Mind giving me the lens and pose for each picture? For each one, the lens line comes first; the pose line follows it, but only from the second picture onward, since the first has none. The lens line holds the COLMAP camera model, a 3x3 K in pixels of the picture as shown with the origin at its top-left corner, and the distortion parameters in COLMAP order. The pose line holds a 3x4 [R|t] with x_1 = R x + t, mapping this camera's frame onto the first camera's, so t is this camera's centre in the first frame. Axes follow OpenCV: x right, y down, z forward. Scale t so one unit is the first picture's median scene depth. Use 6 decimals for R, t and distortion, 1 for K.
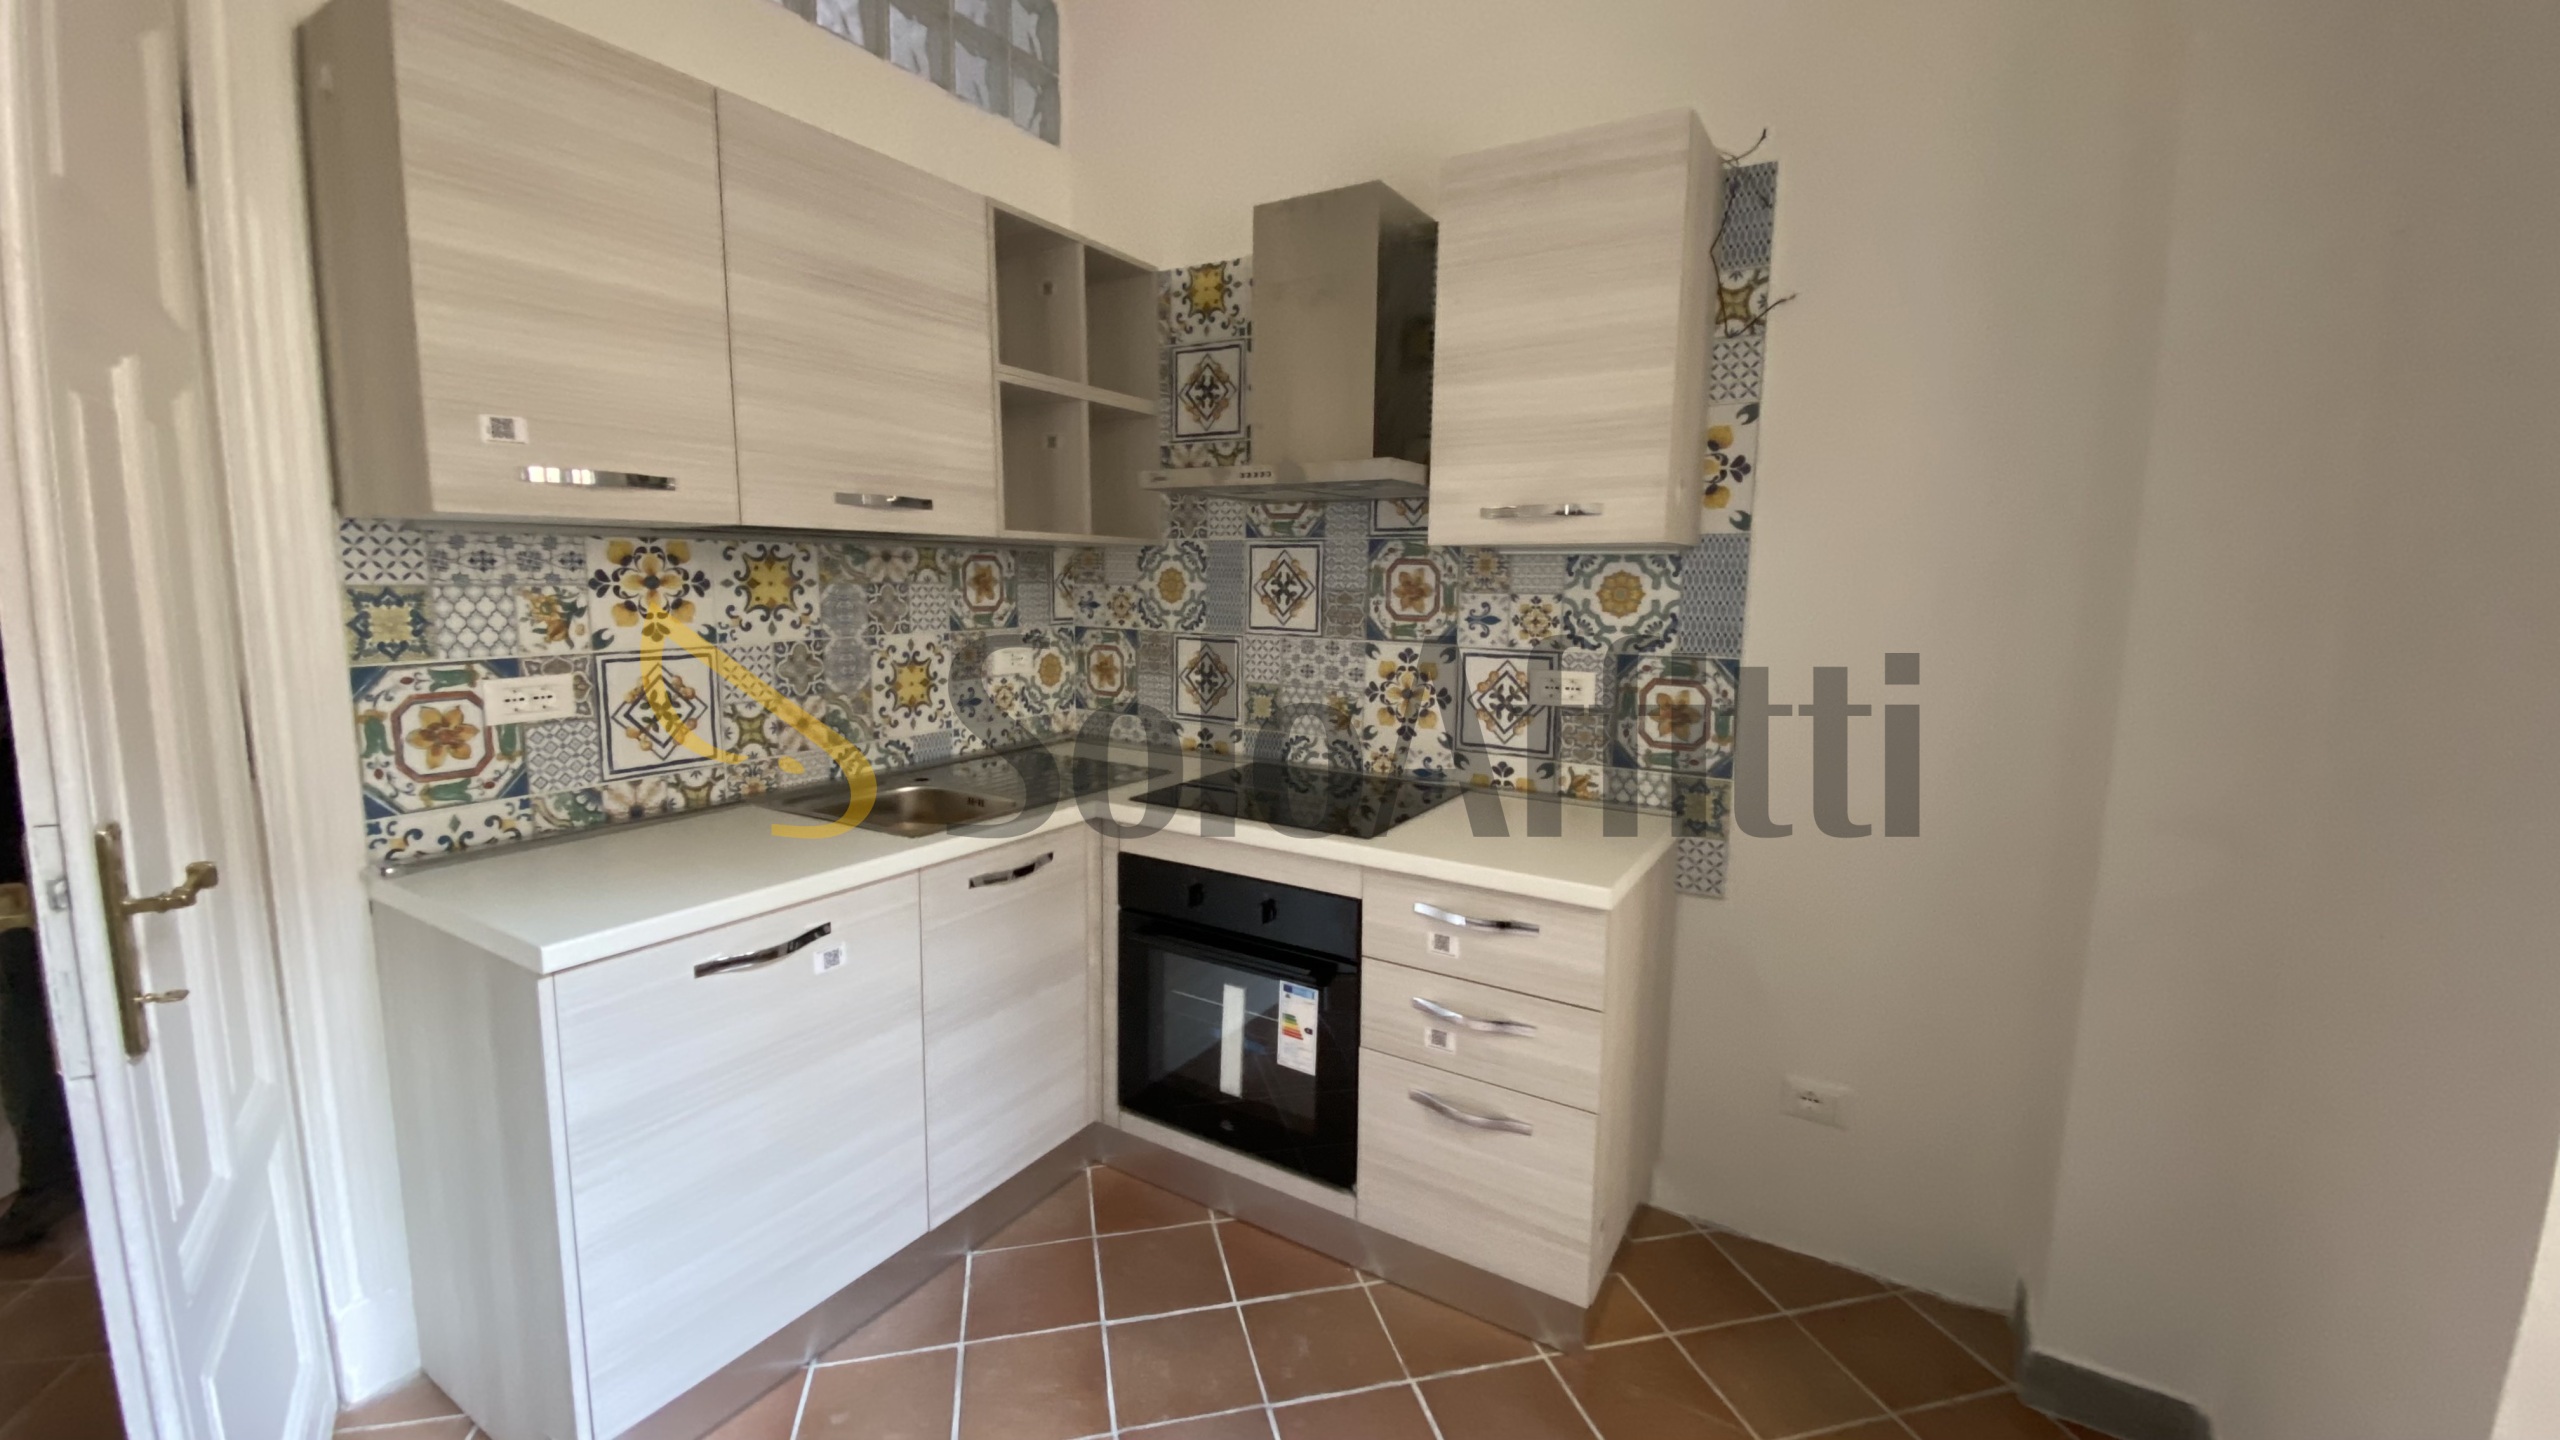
lens RADIAL K [[1044.3, 0, 1280.7], [0, 1044.3, 715.8], [0, 0, 1]] dist [0.003606, -0.000578]
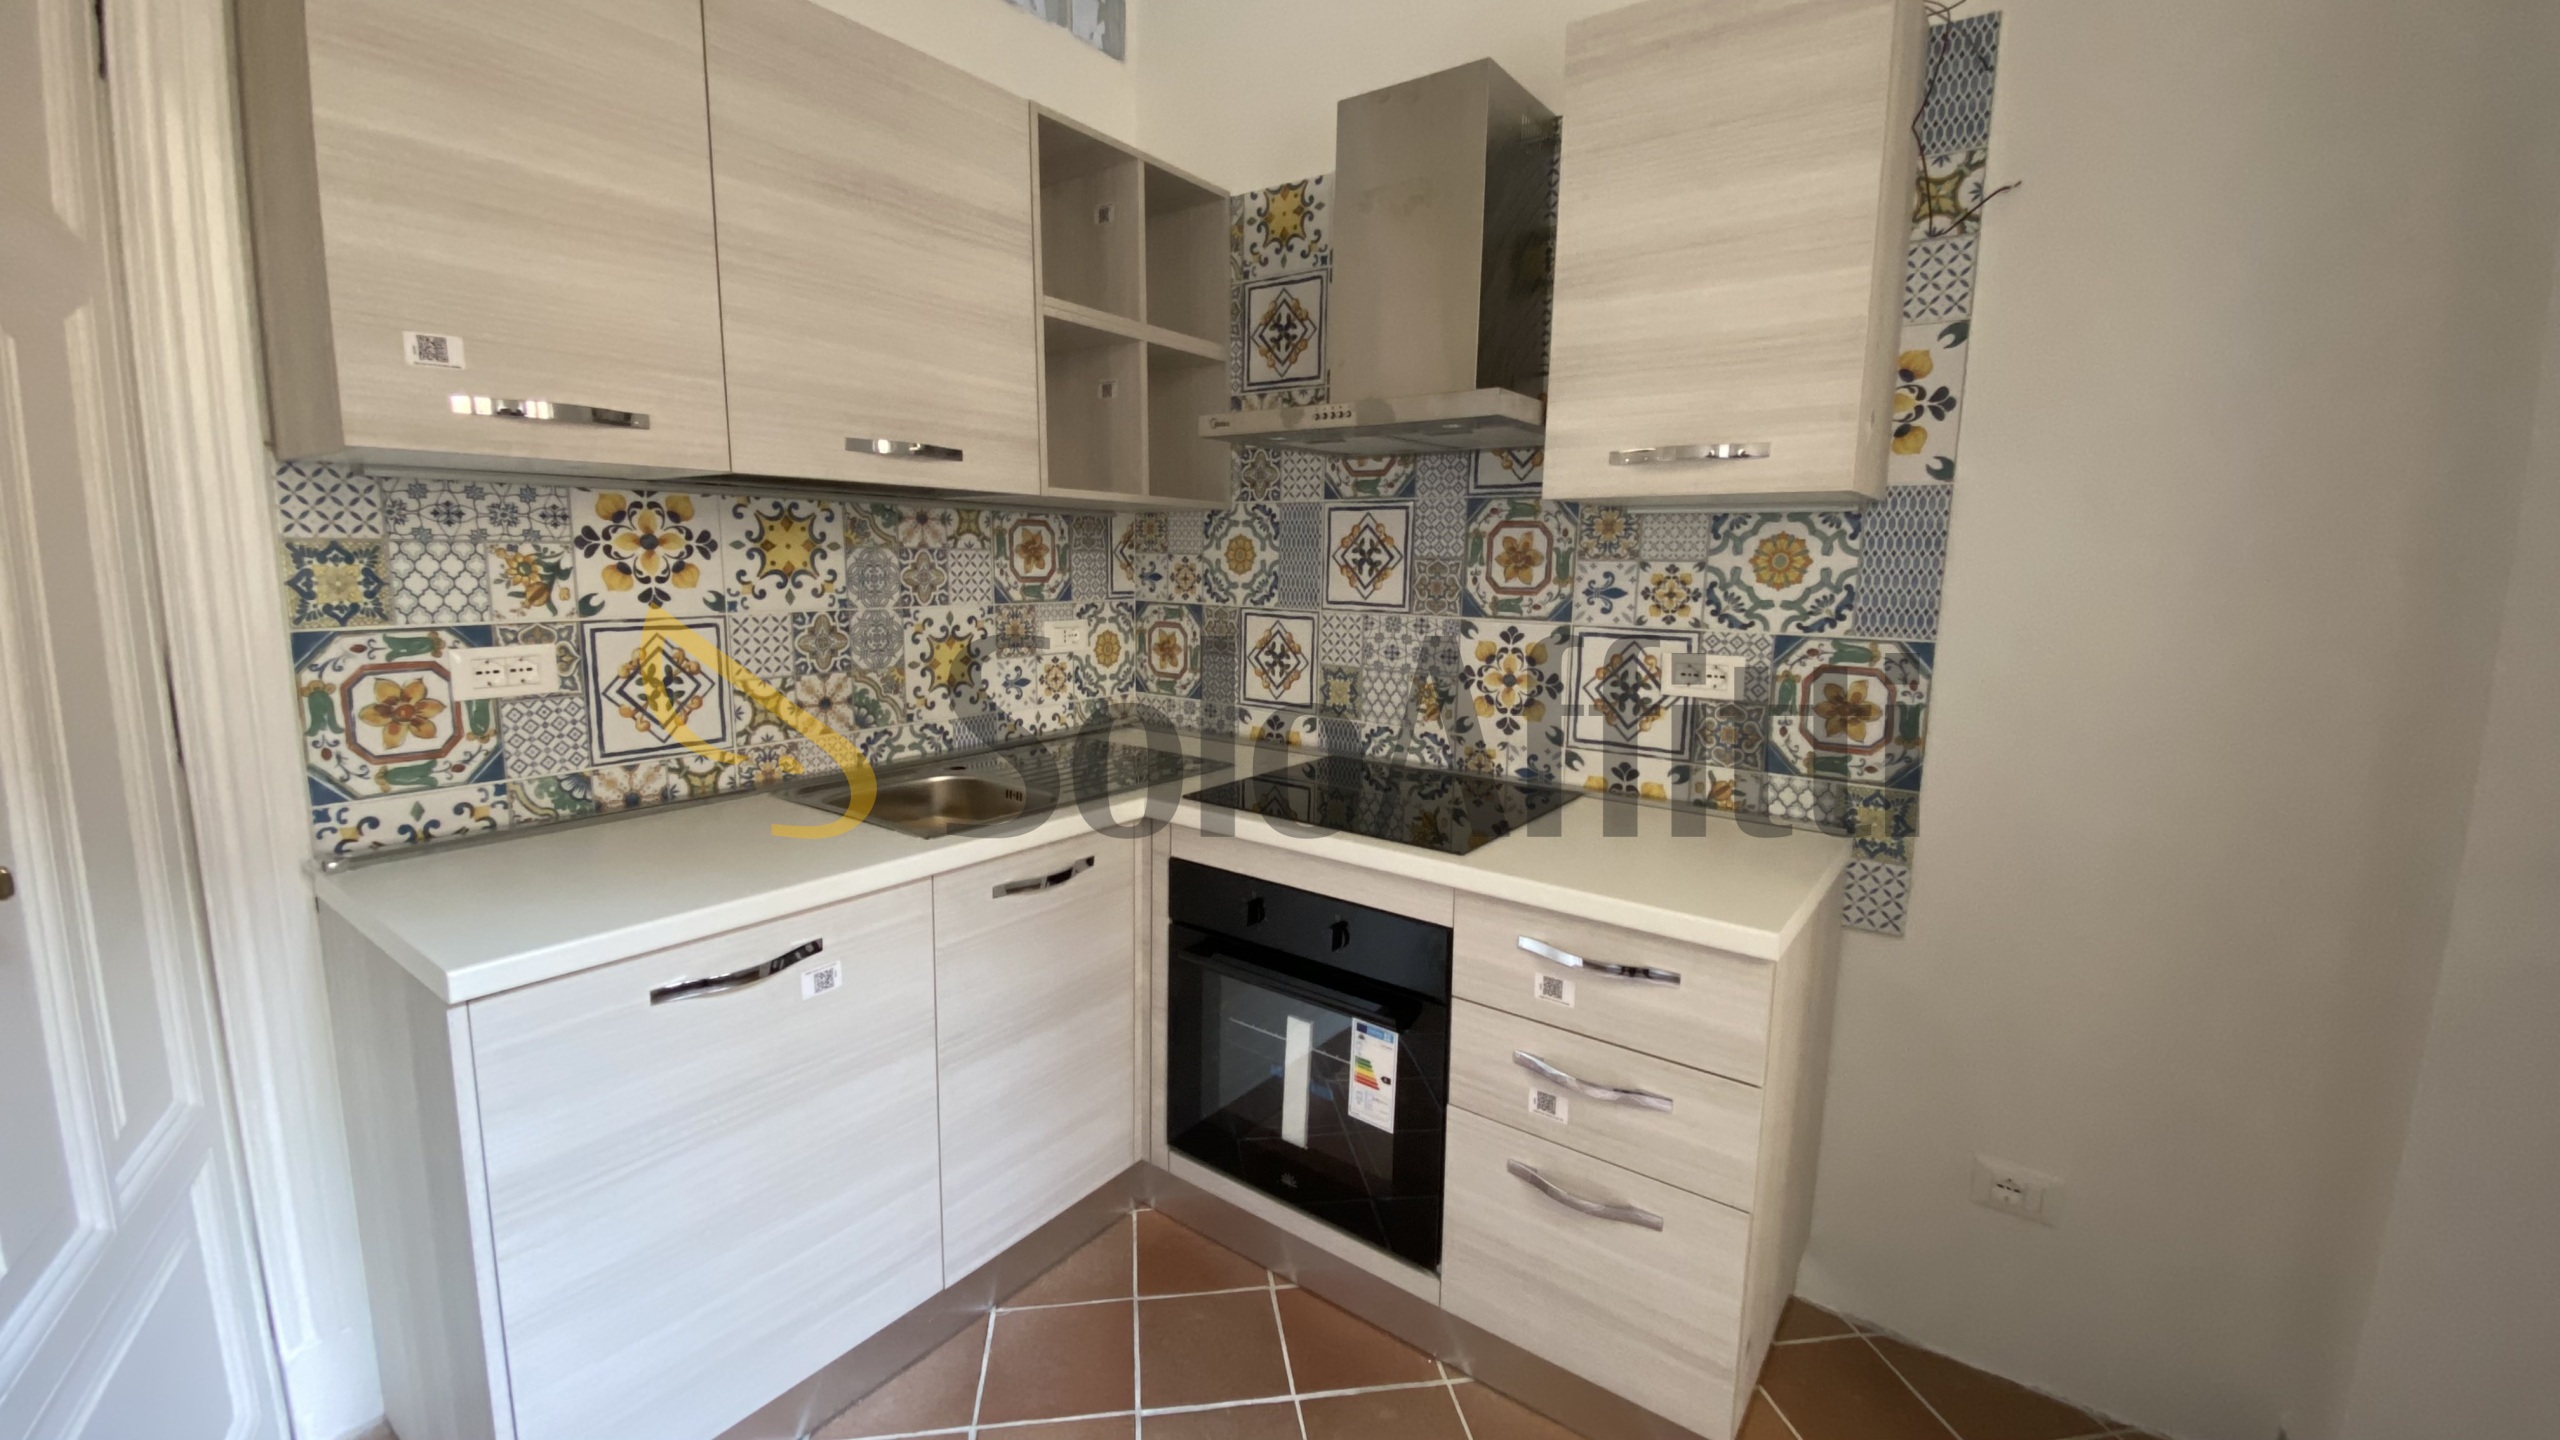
lens RADIAL K [[1044.3, 0, 1267.8], [0, 1044.3, 715.7], [0, 0, 1]] dist [0.003606, -0.000578]
pose [[0.995354, 0.016867, -0.094797, 0.006503], [-0.015541, 0.999771, 0.014703, -0.001426], [0.095023, -0.013161, 0.995388, 0.151073]]
